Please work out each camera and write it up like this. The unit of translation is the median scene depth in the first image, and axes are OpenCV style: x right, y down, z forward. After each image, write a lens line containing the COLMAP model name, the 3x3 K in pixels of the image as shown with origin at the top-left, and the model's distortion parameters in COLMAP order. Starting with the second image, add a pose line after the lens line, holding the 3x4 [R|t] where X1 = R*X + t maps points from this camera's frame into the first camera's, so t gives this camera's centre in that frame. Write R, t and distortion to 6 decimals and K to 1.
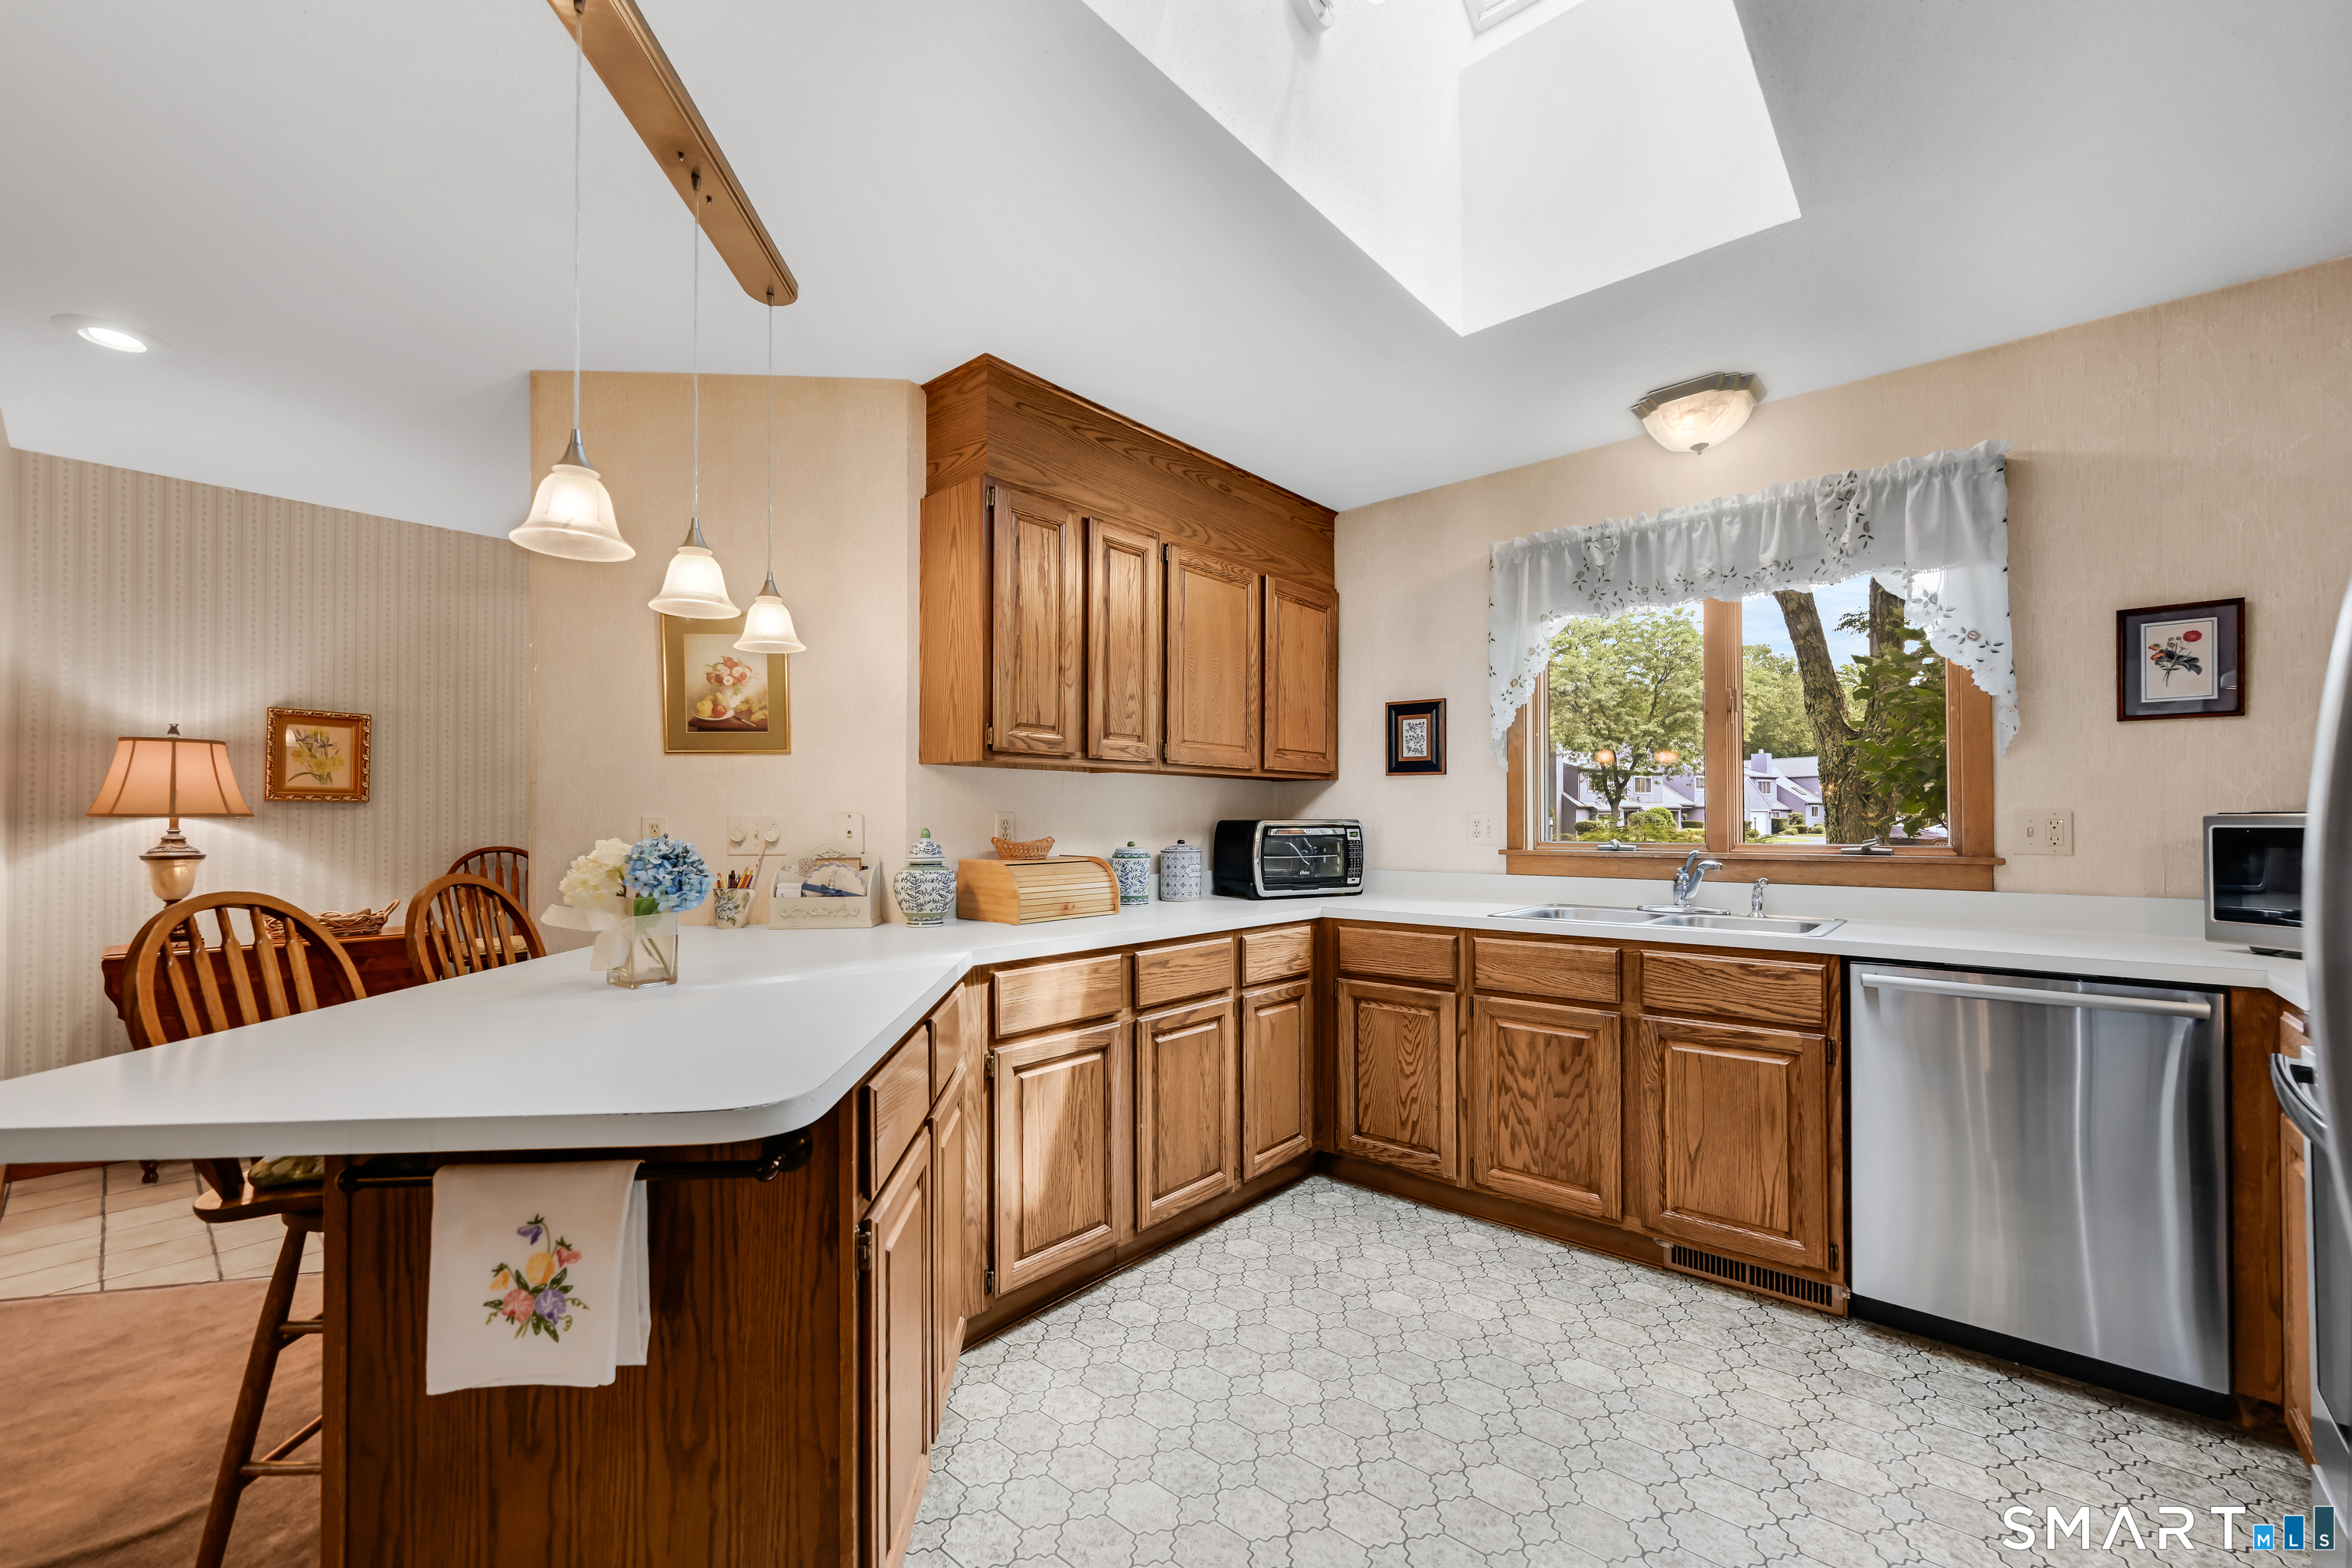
lens RADIAL K [[939.6, 0, 1166.7], [0, 939.6, 808.6], [0, 0, 1]] dist [-0.002542, 0.000022]
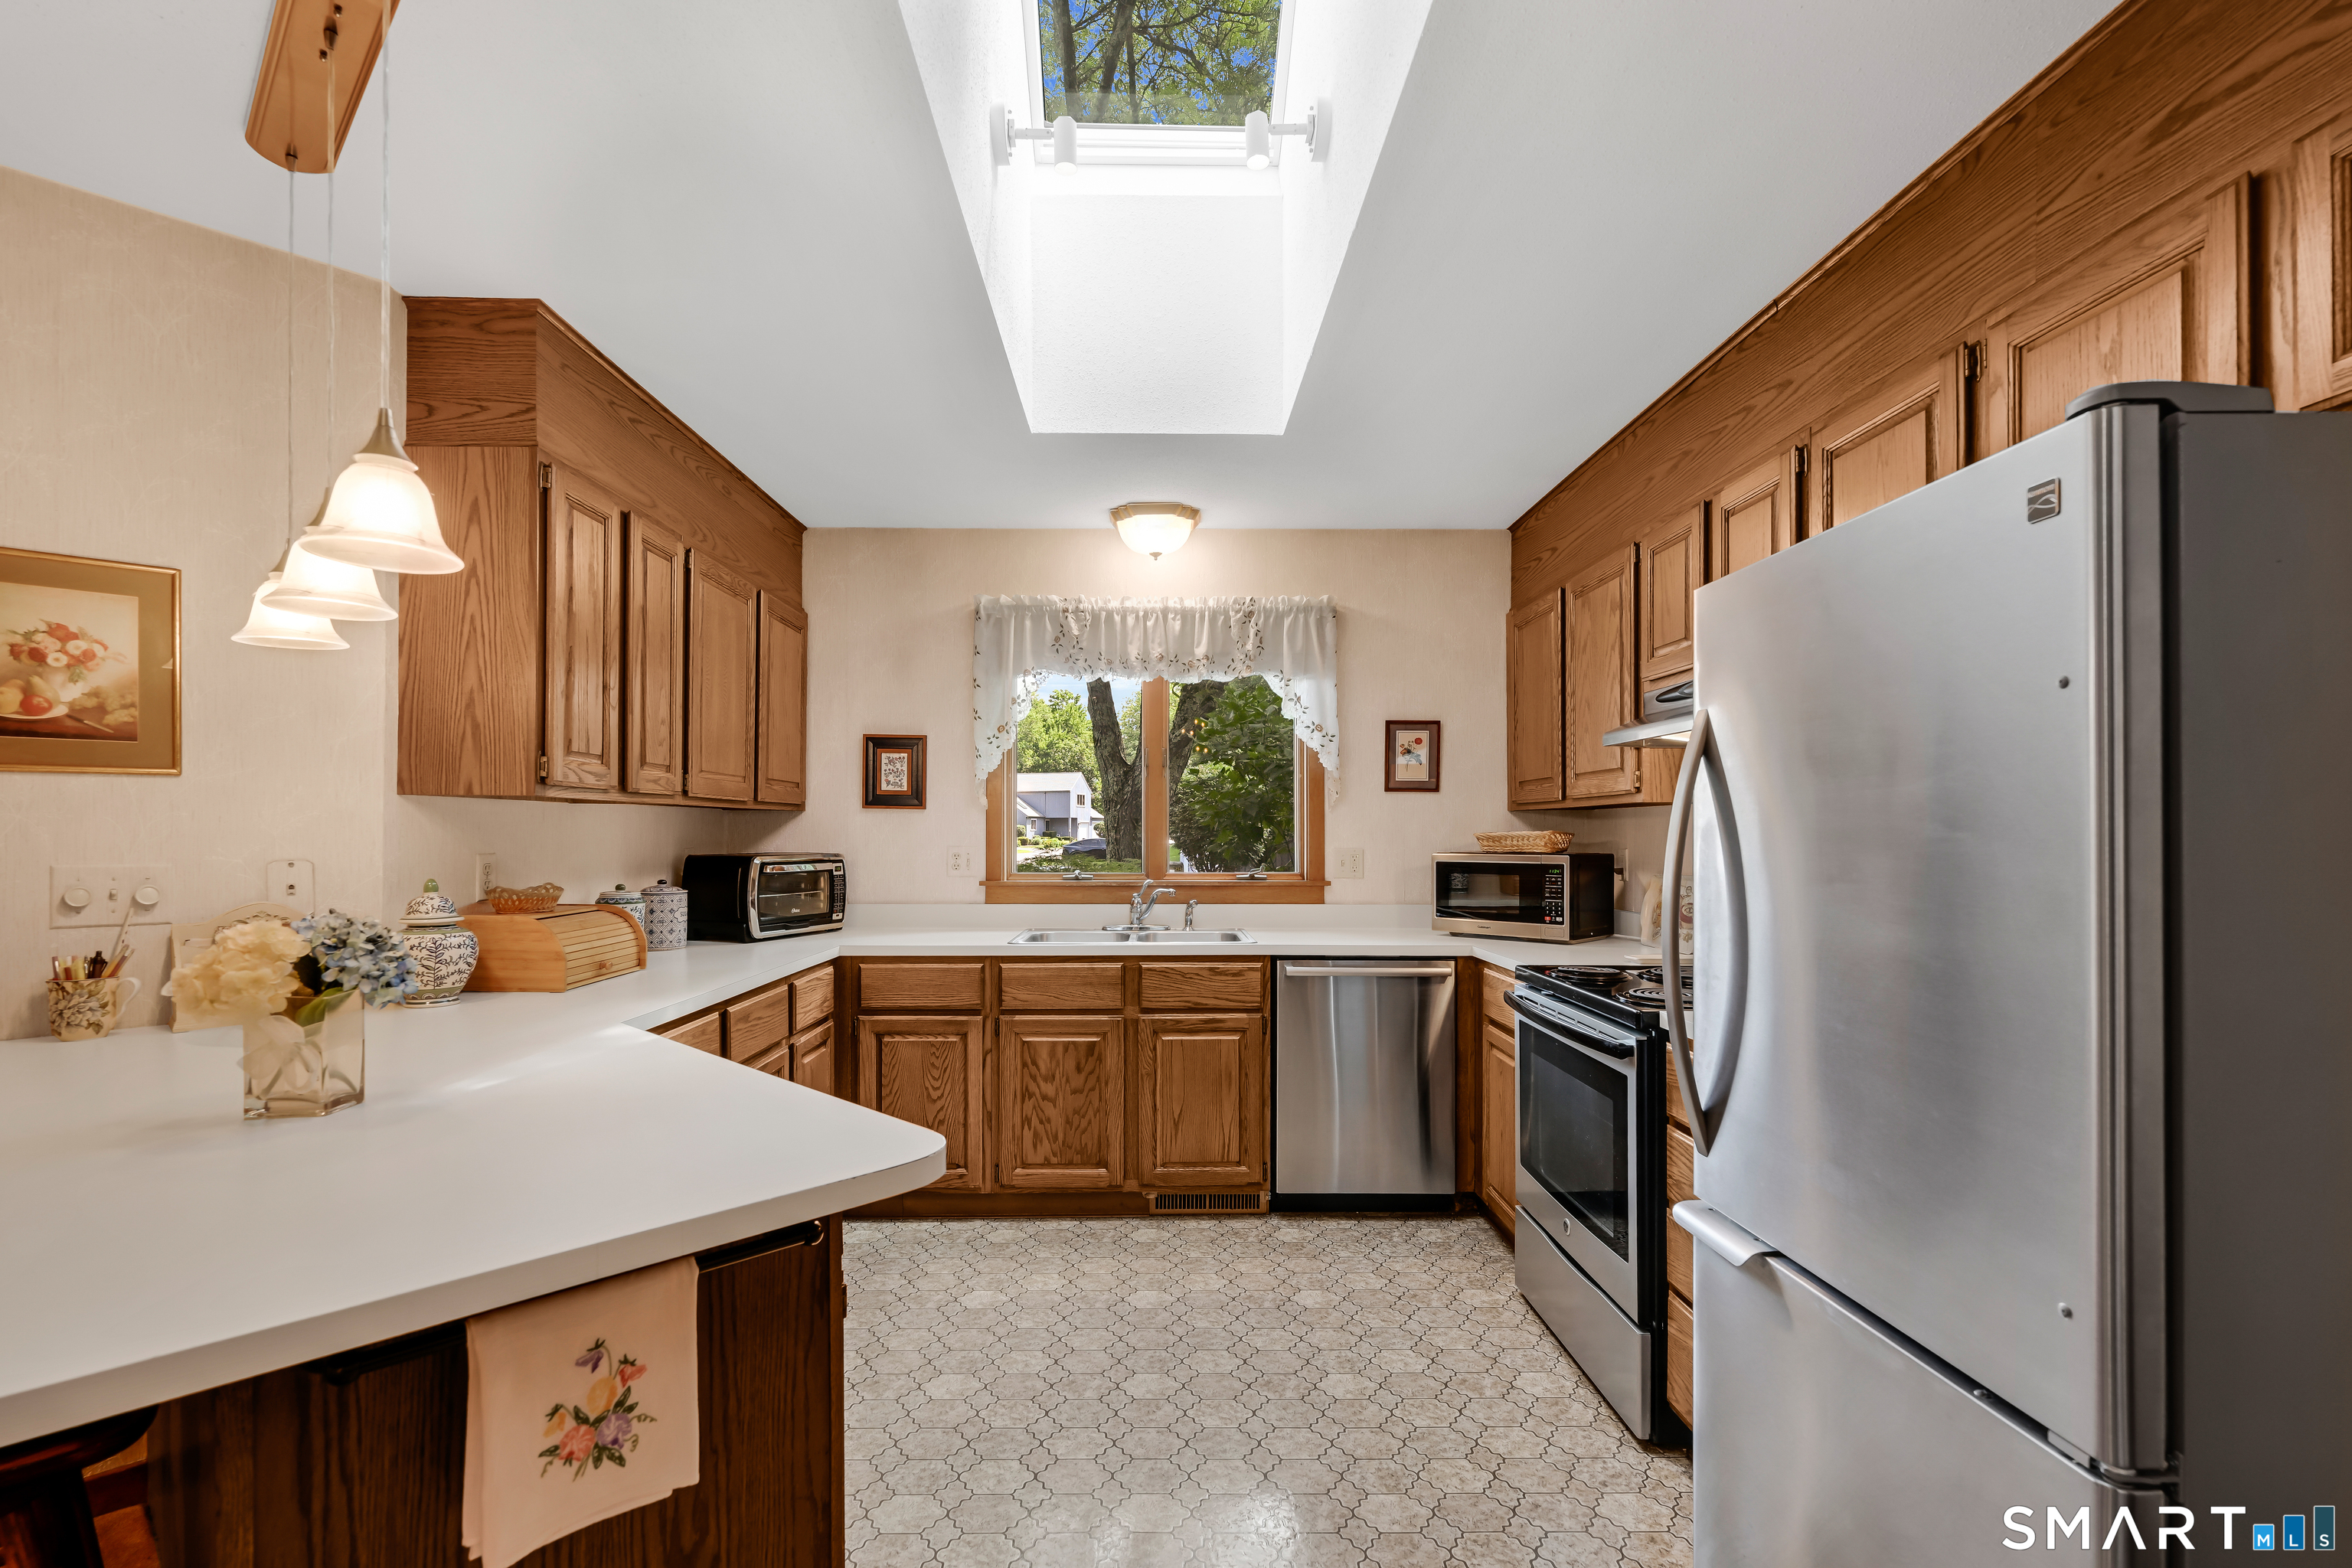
lens RADIAL K [[1055.6, 0, 1165.8], [0, 1055.6, 831.1], [0, 0, 1]] dist [-0.004098, 0.001652]
pose [[0.744615, 0.004322, 0.667480, -0.406244], [-0.012031, 0.999904, 0.006946, -0.034094], [-0.667385, -0.013202, 0.744596, -0.058457]]
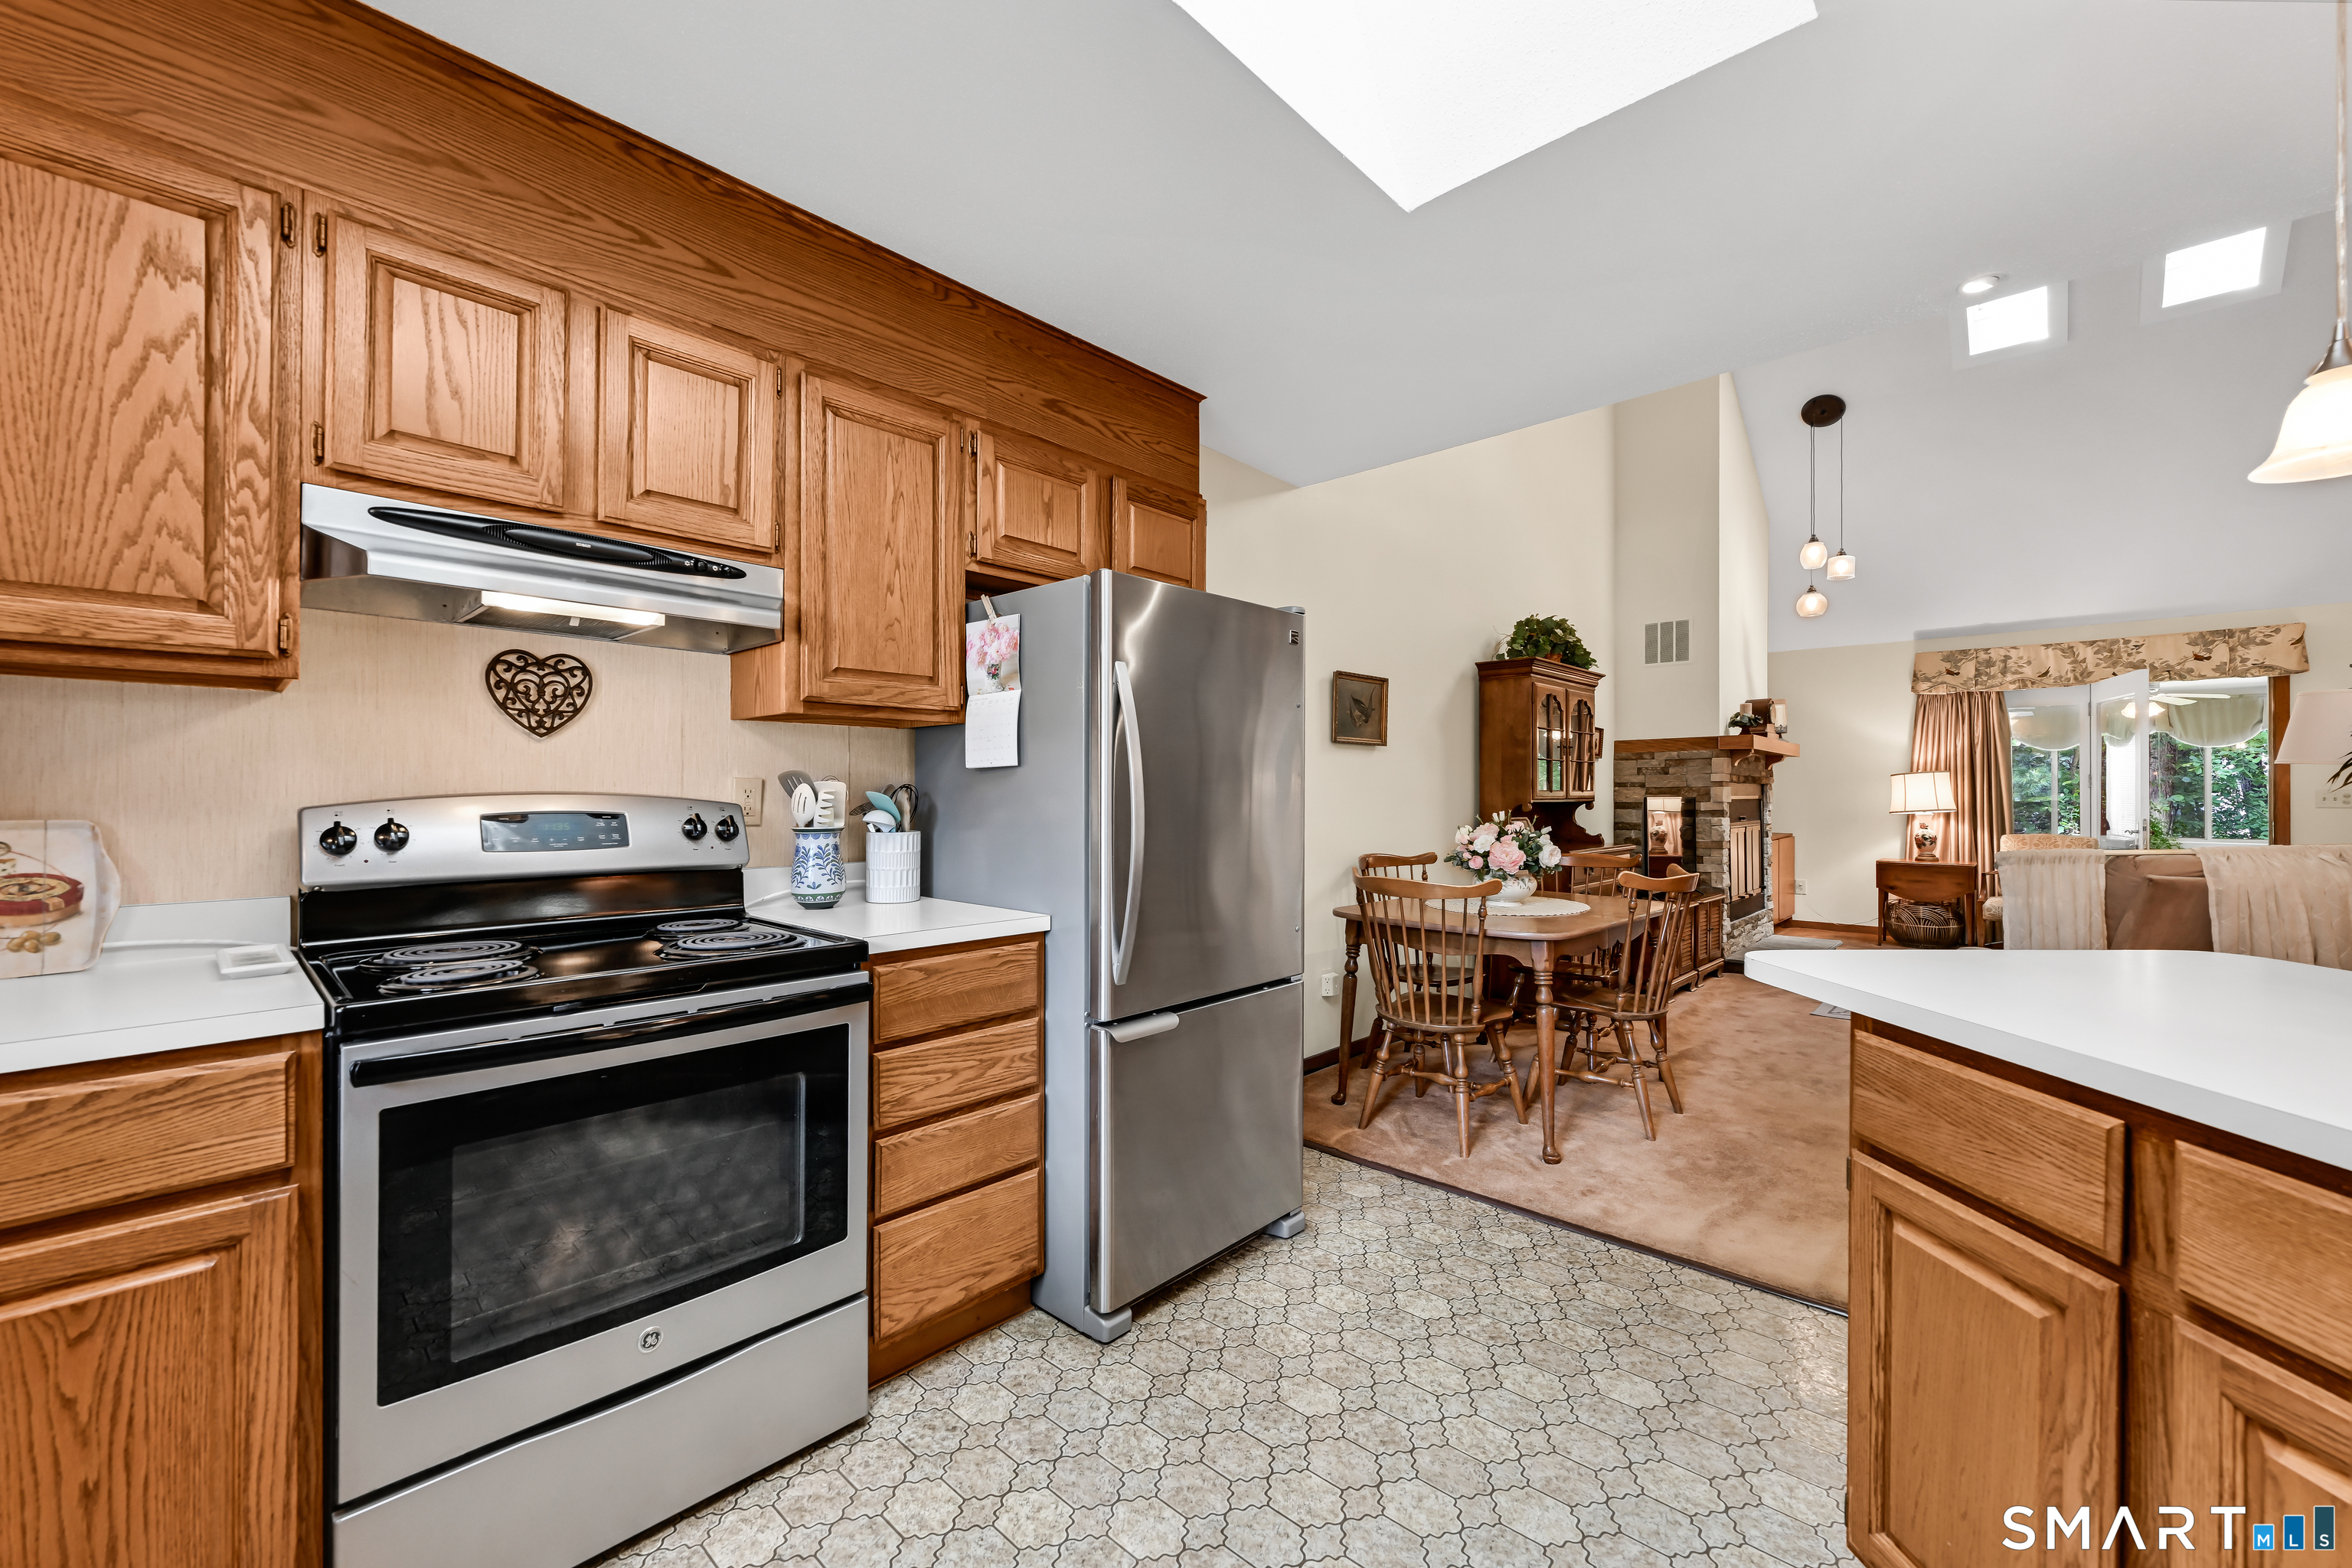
lens RADIAL K [[939.6, 0, 1185.2], [0, 939.6, 785.9], [0, 0, 1]] dist [-0.002542, 0.000022]
pose [[-0.999446, 0.001838, 0.033223, 0.228455], [0.001200, 0.999814, -0.019229, 0.013429], [-0.033252, -0.019178, -0.999263, 1.050882]]
